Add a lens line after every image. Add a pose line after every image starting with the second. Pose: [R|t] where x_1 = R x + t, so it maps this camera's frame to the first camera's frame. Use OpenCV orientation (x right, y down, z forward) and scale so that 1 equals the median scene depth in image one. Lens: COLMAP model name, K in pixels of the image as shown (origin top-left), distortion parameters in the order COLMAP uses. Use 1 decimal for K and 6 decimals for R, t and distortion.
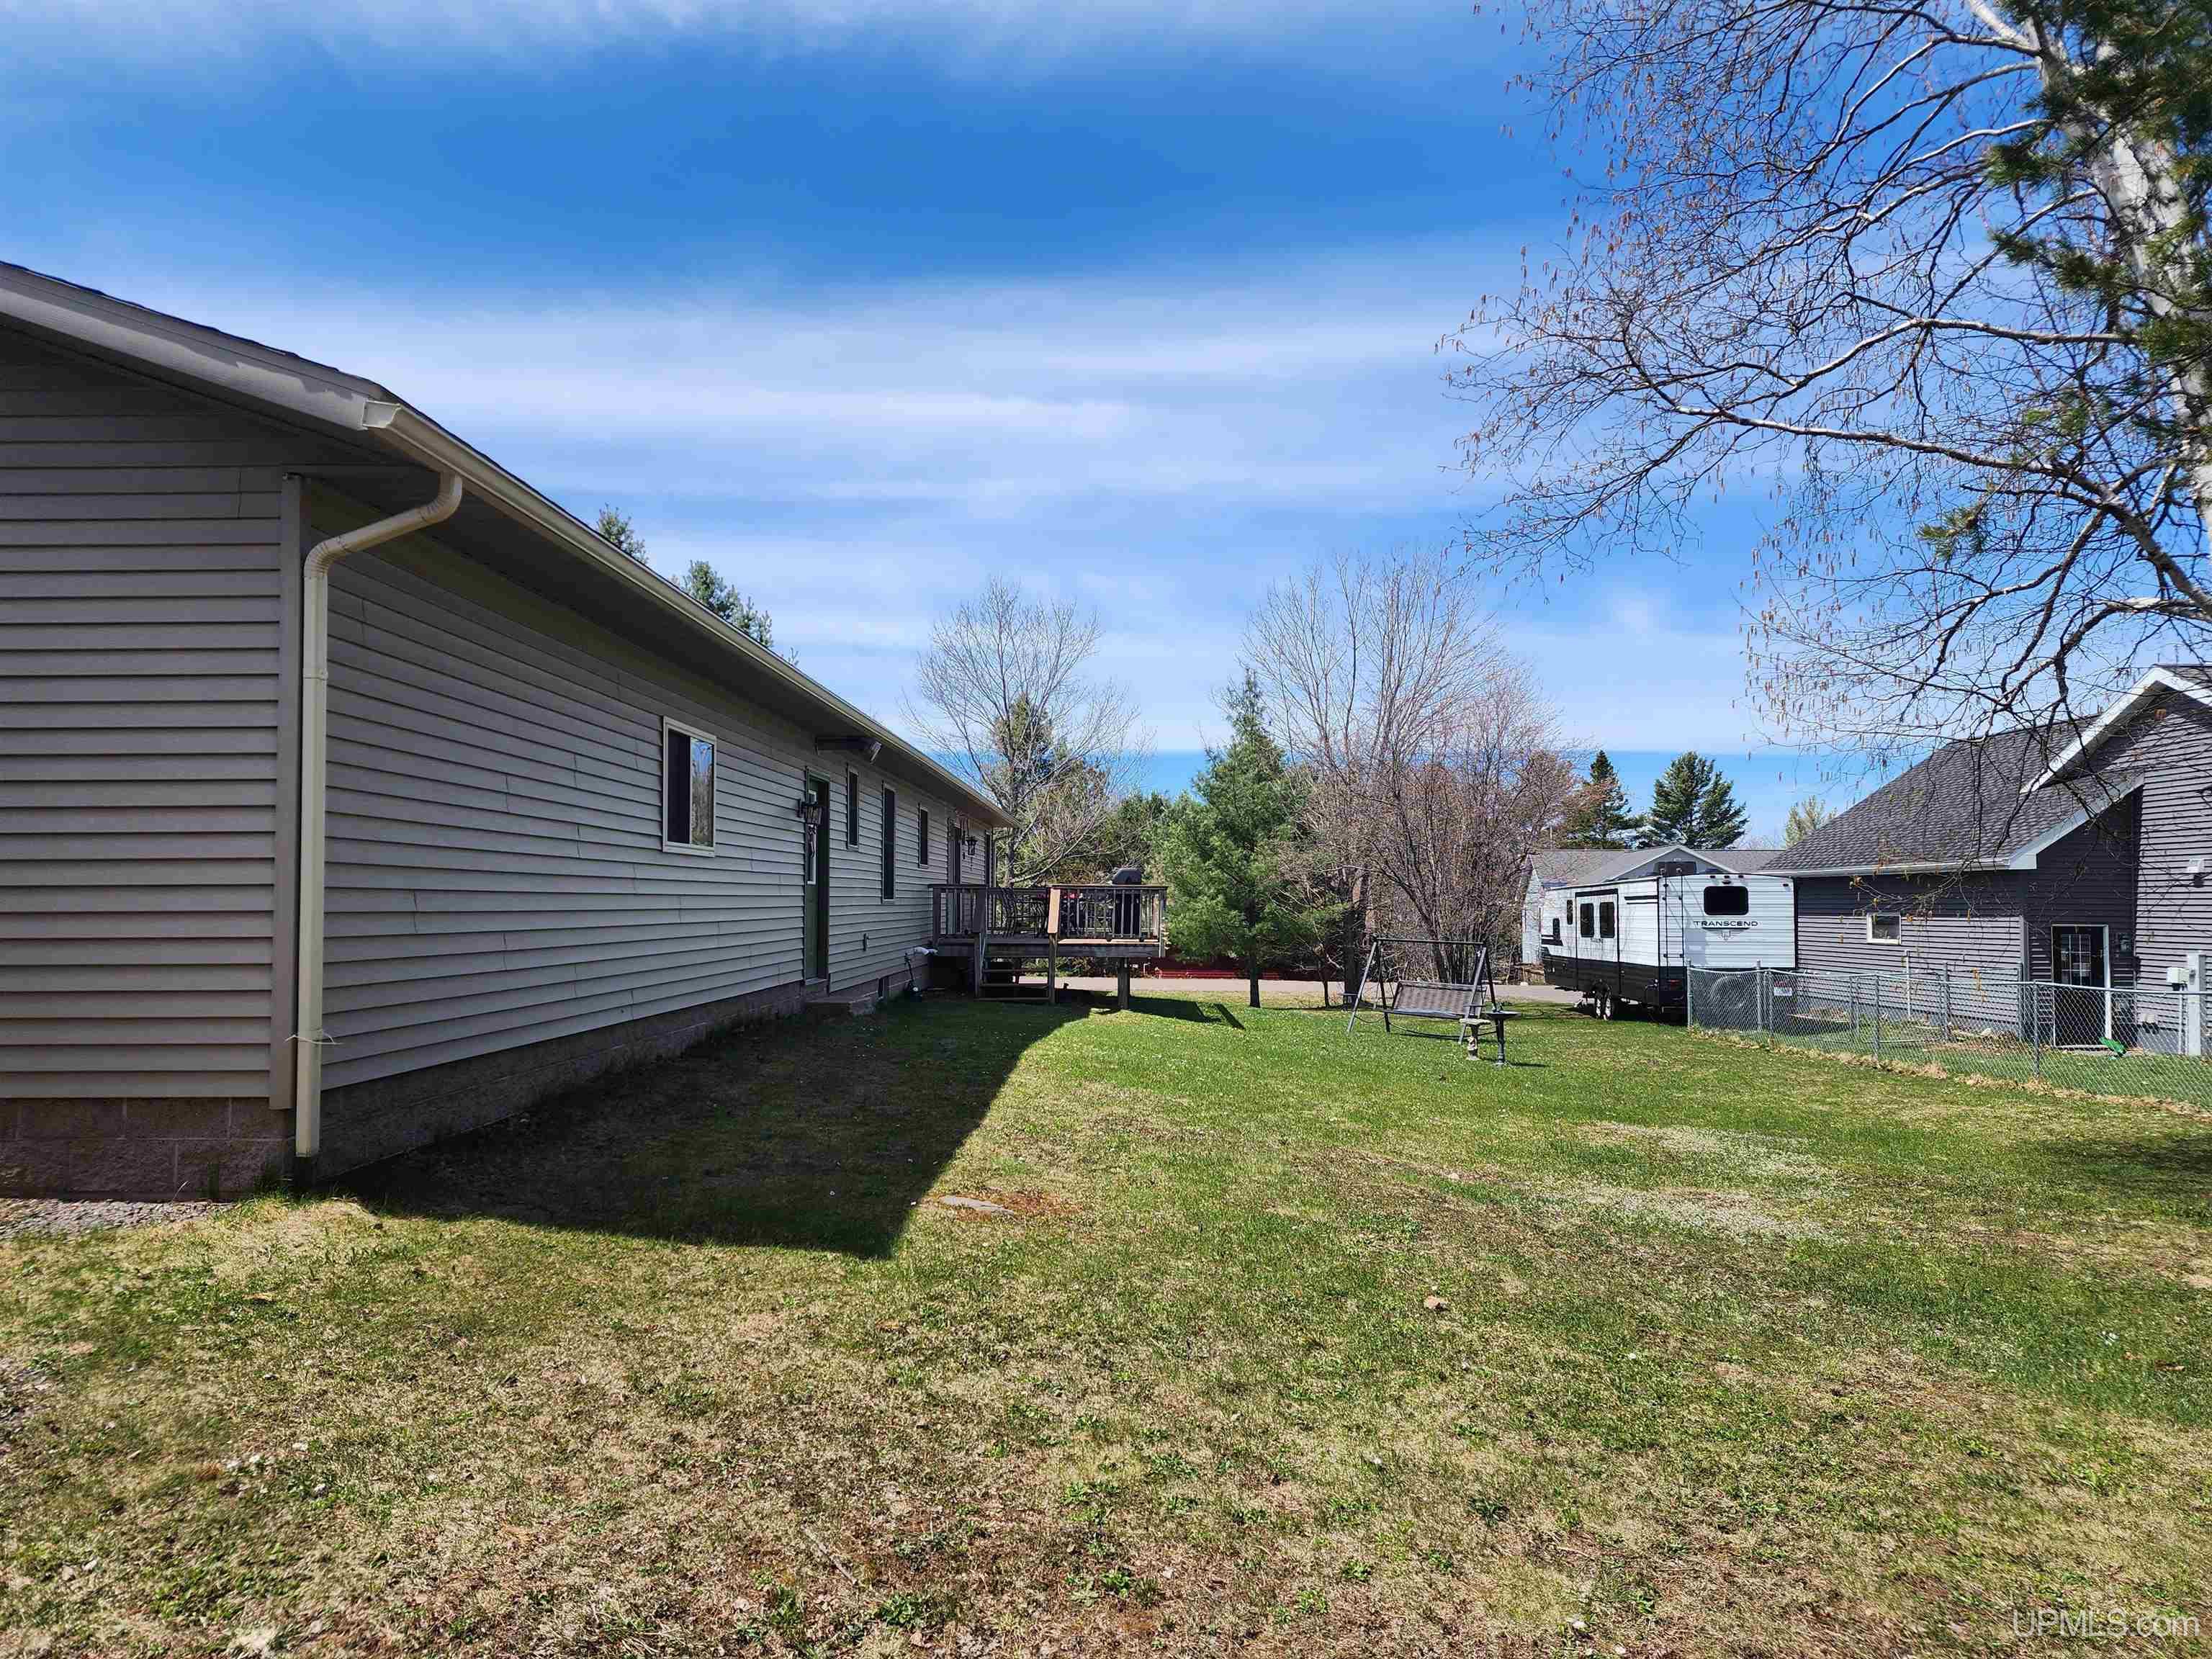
lens RADIAL K [[1455.9, 0, 1112.7], [0, 1455.9, 823.2], [0, 0, 1]] dist [0.088232, -0.077583]
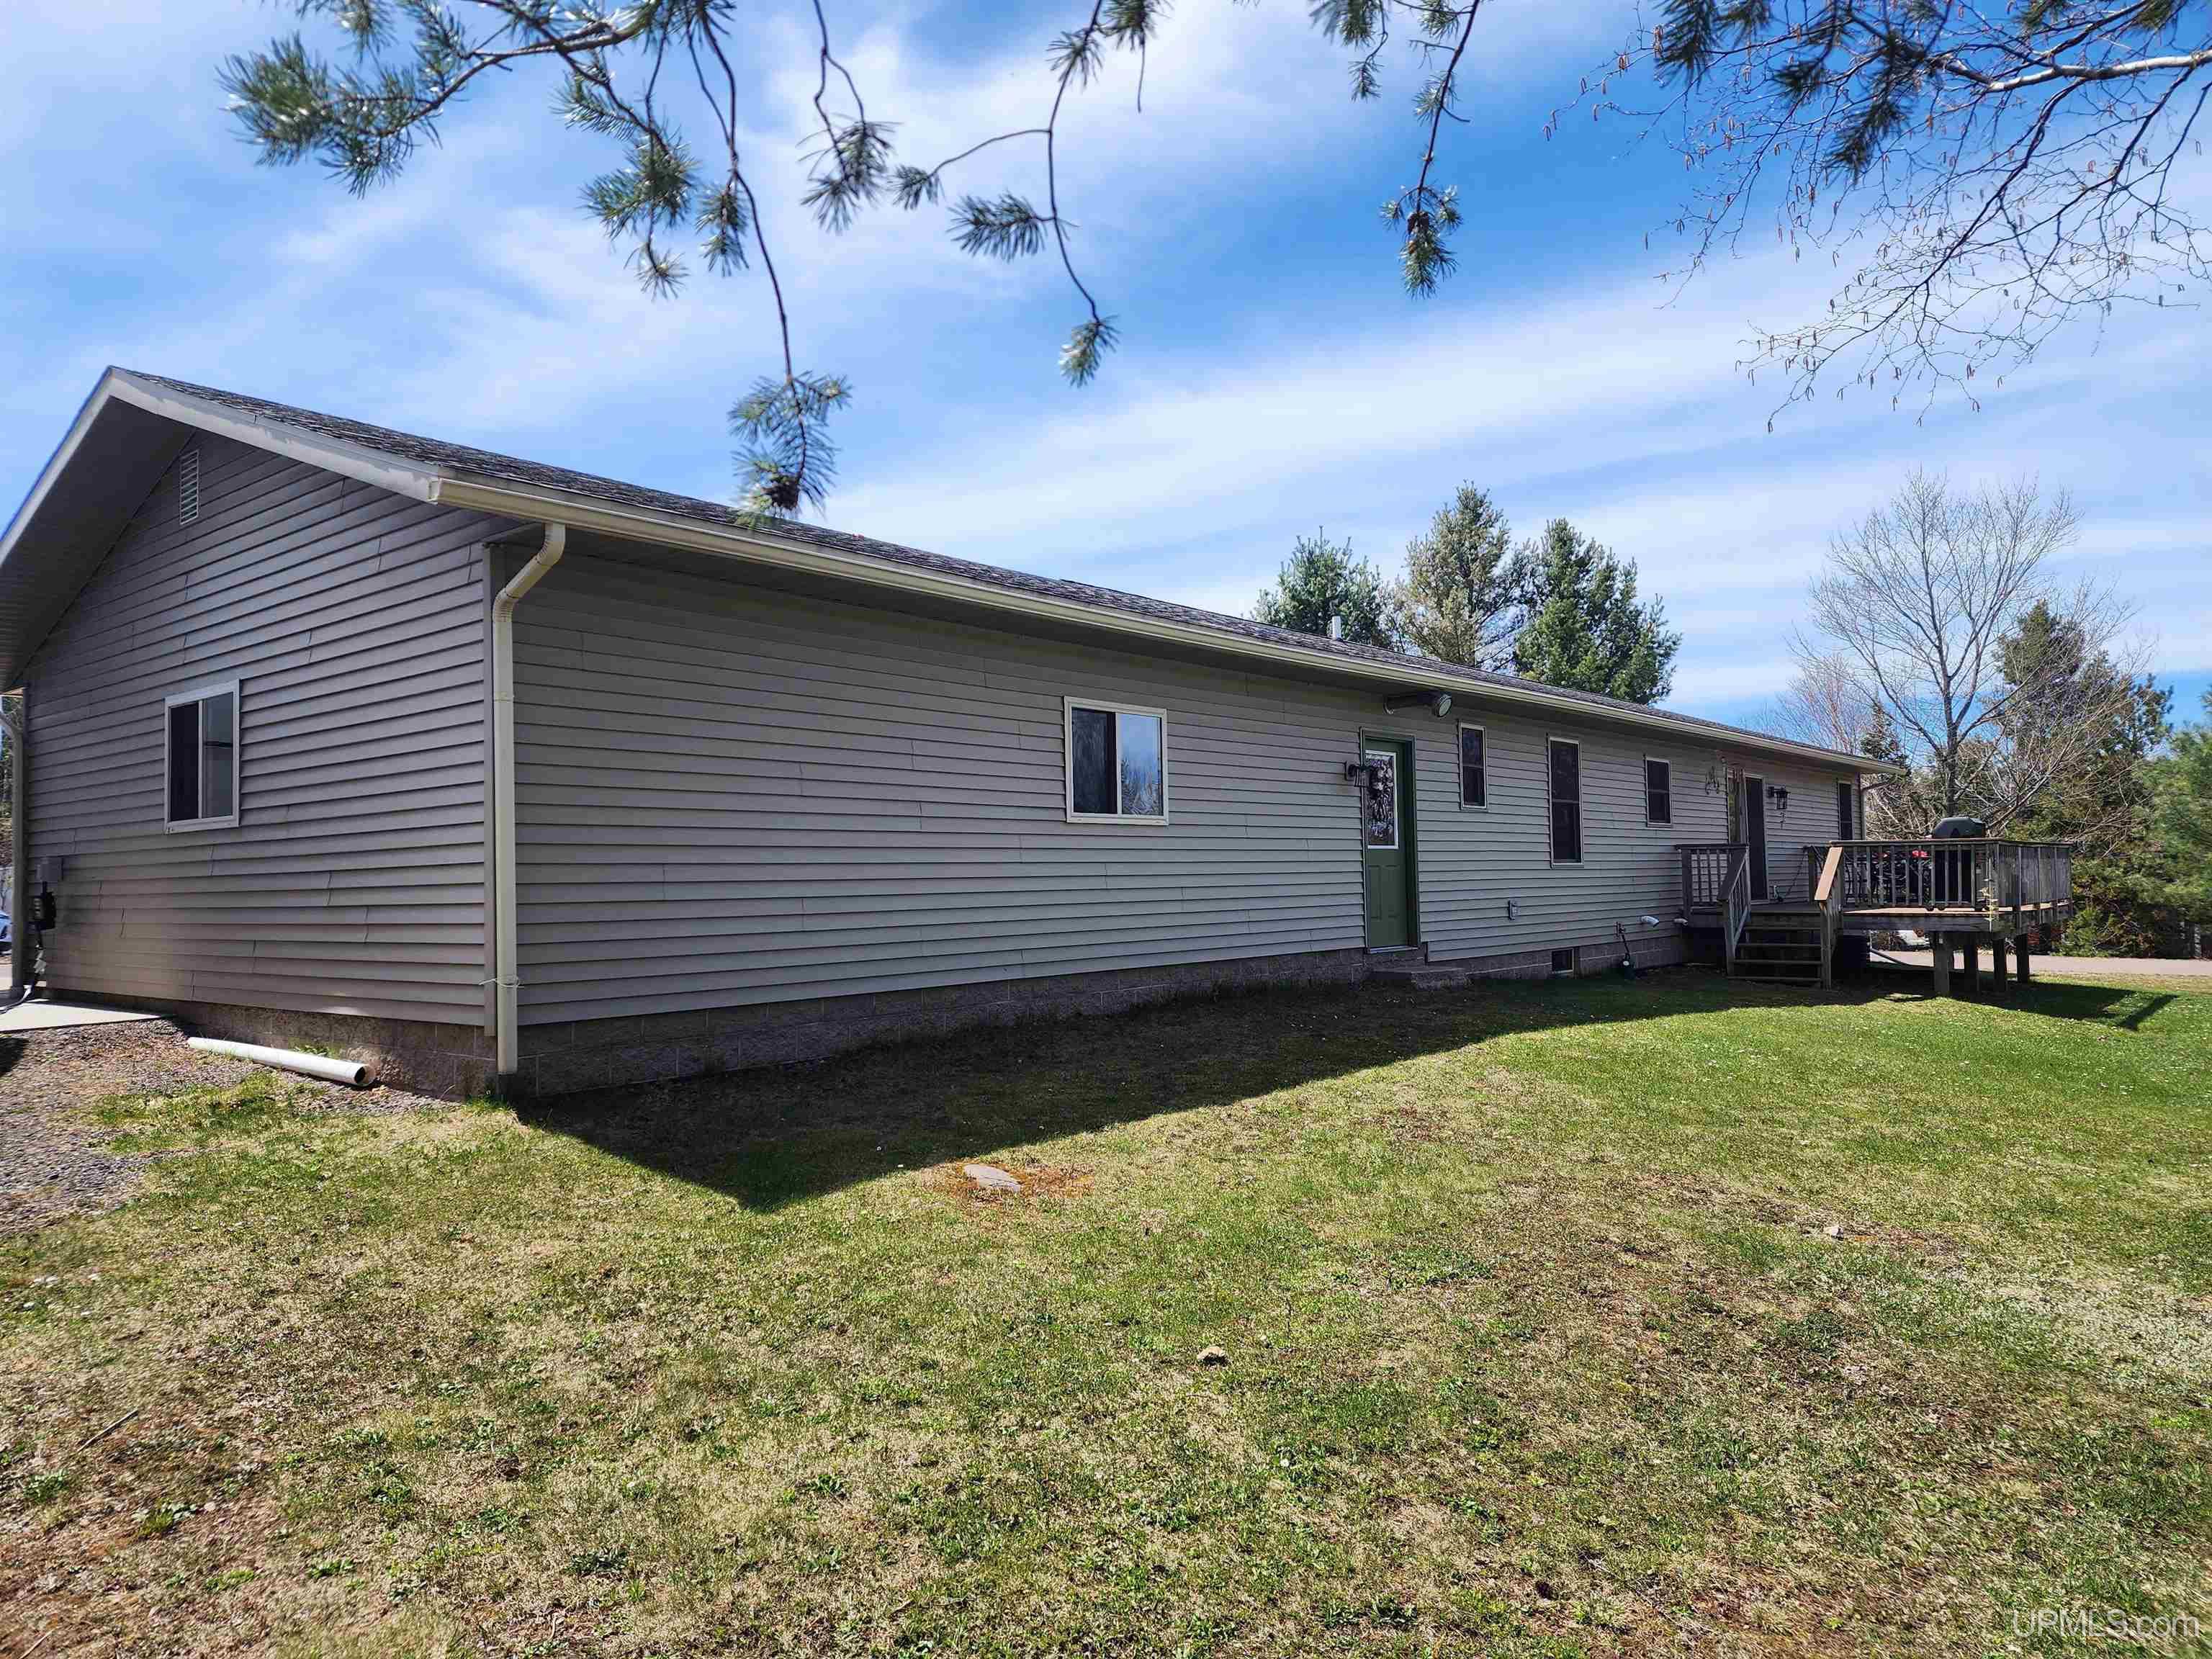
lens RADIAL K [[1455.9, 0, 1112.7], [0, 1455.9, 823.2], [0, 0, 1]] dist [0.088232, -0.077583]
pose [[0.780030, -0.037055, -0.624644, 0.156565], [0.050588, 0.998712, 0.003927, 0.007135], [0.623694, -0.034662, 0.780900, 0.079660]]
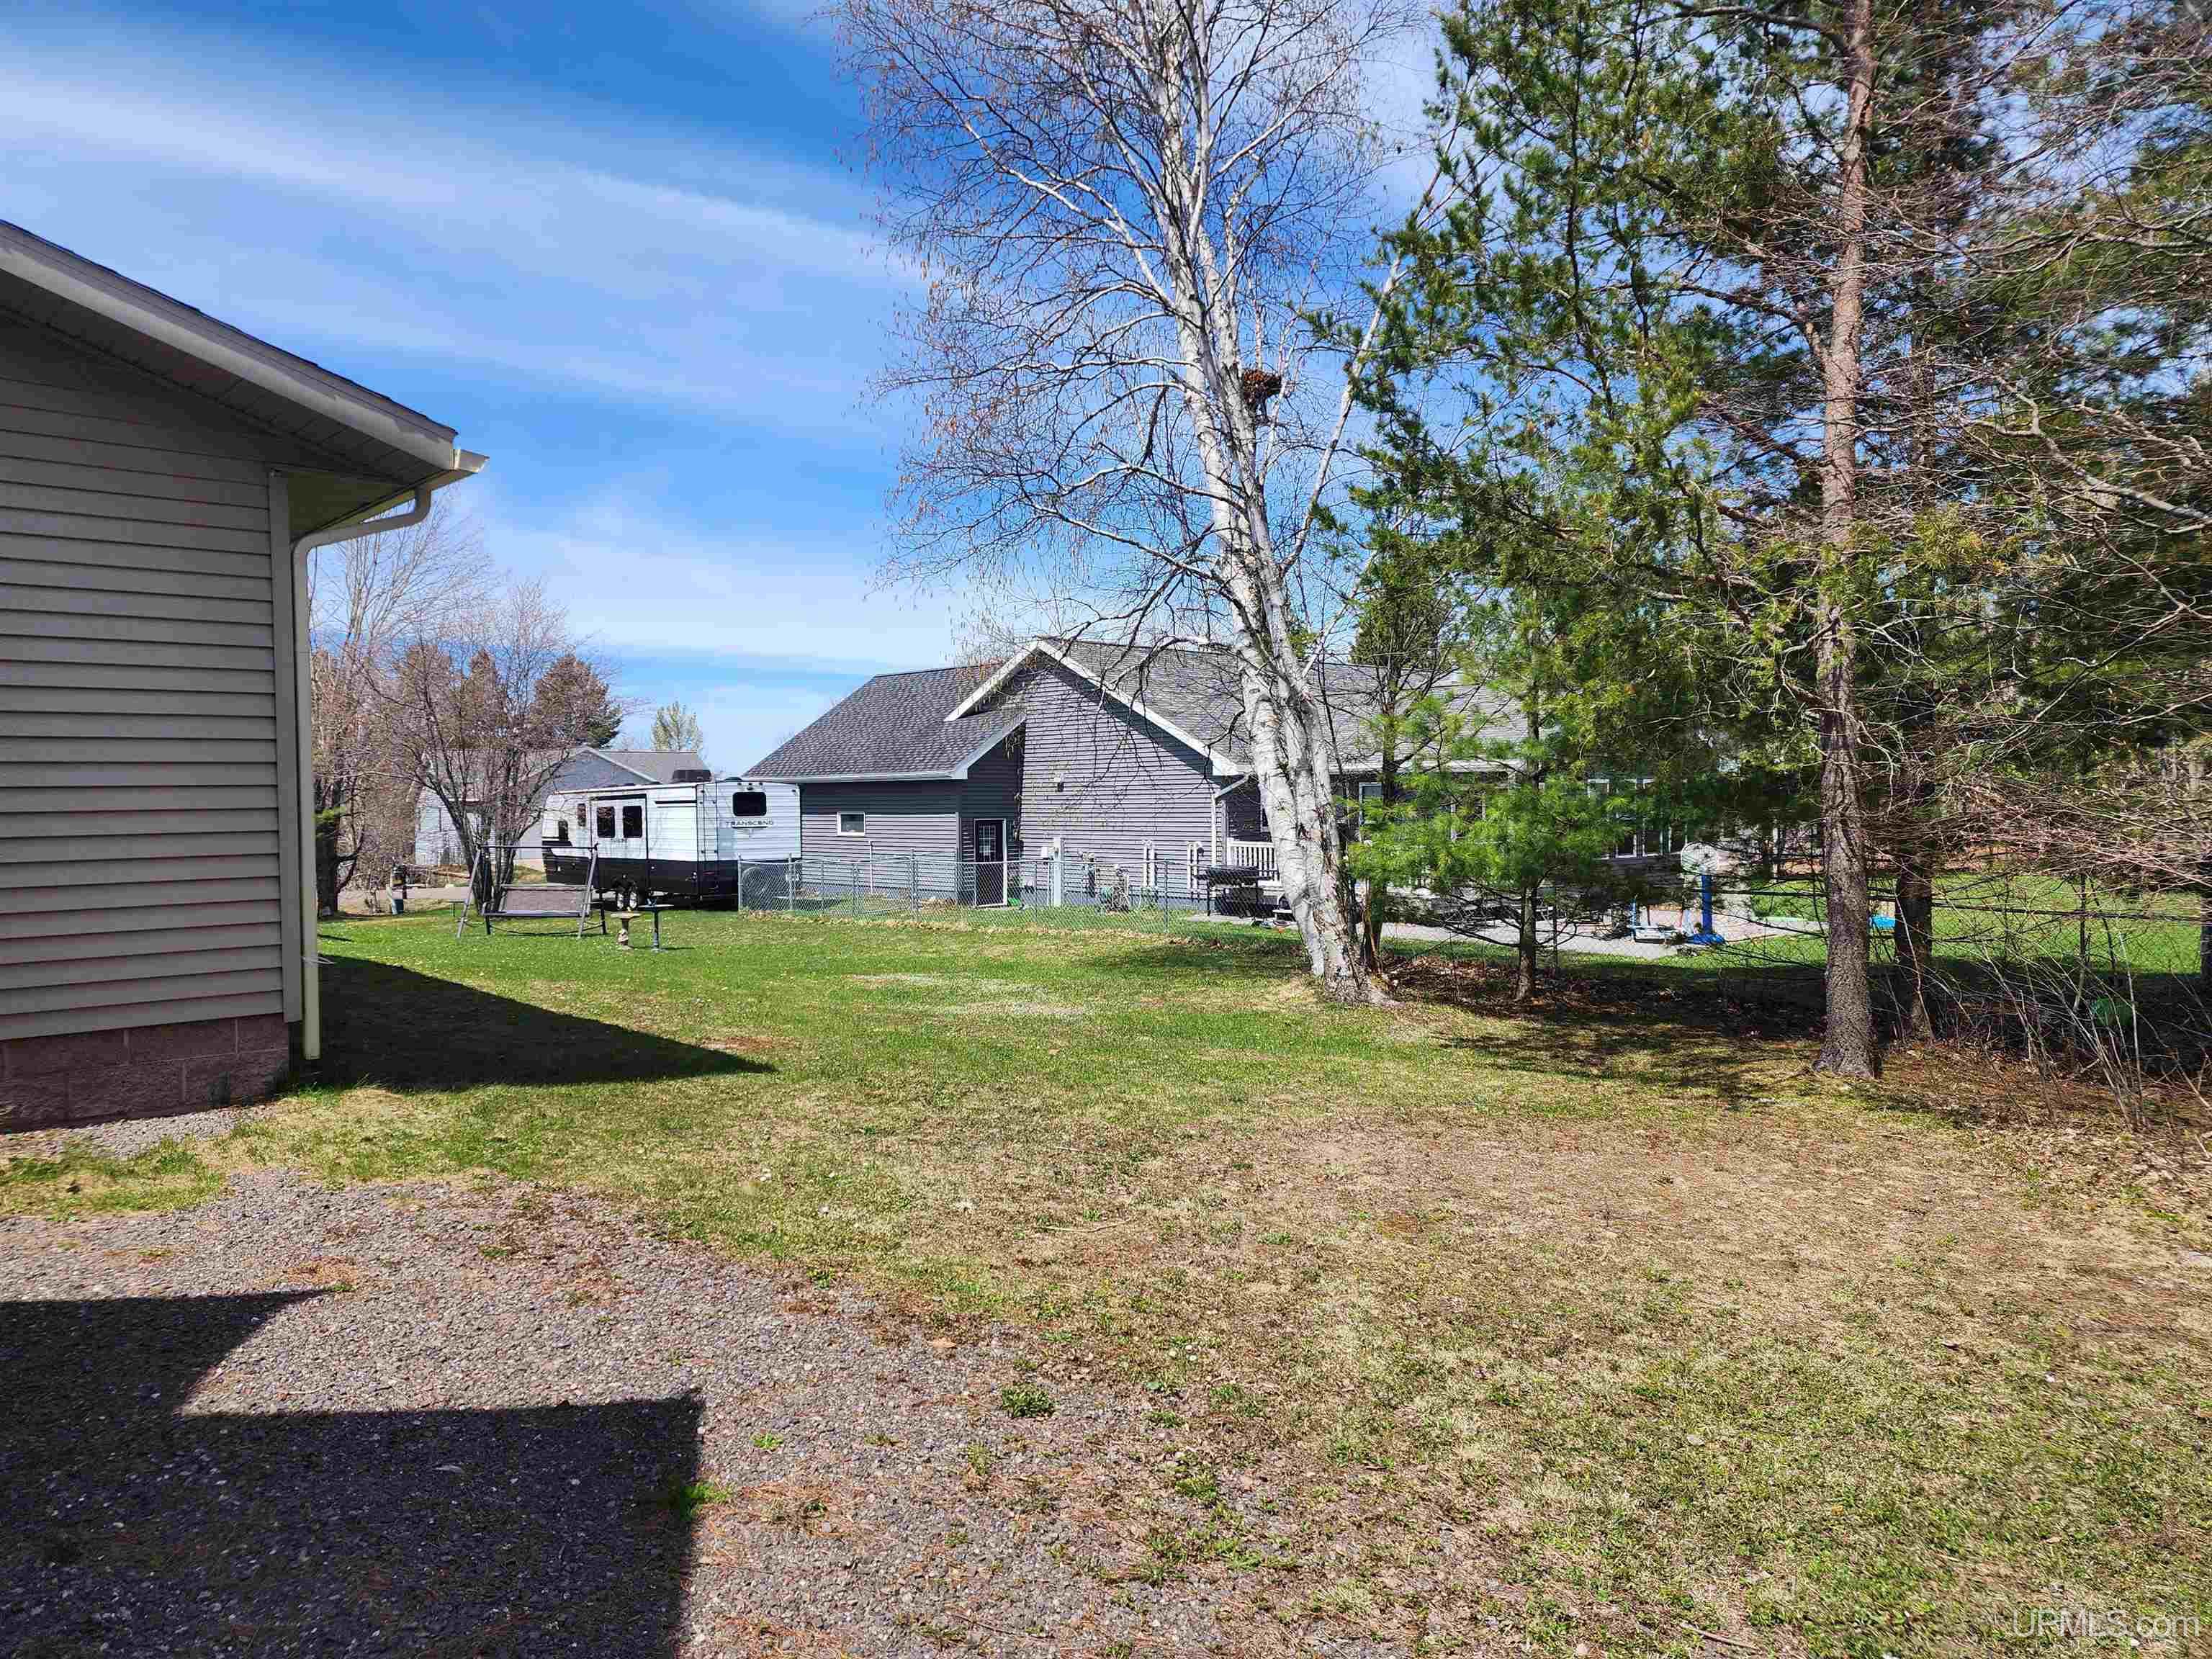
lens RADIAL K [[1455.9, 0, 1112.7], [0, 1455.9, 823.2], [0, 0, 1]] dist [0.088232, -0.077583]
pose [[0.724774, -0.019968, 0.688697, -0.212679], [-0.029269, 0.997785, 0.059732, -0.012873], [-0.688365, -0.063449, 0.722584, -0.067957]]
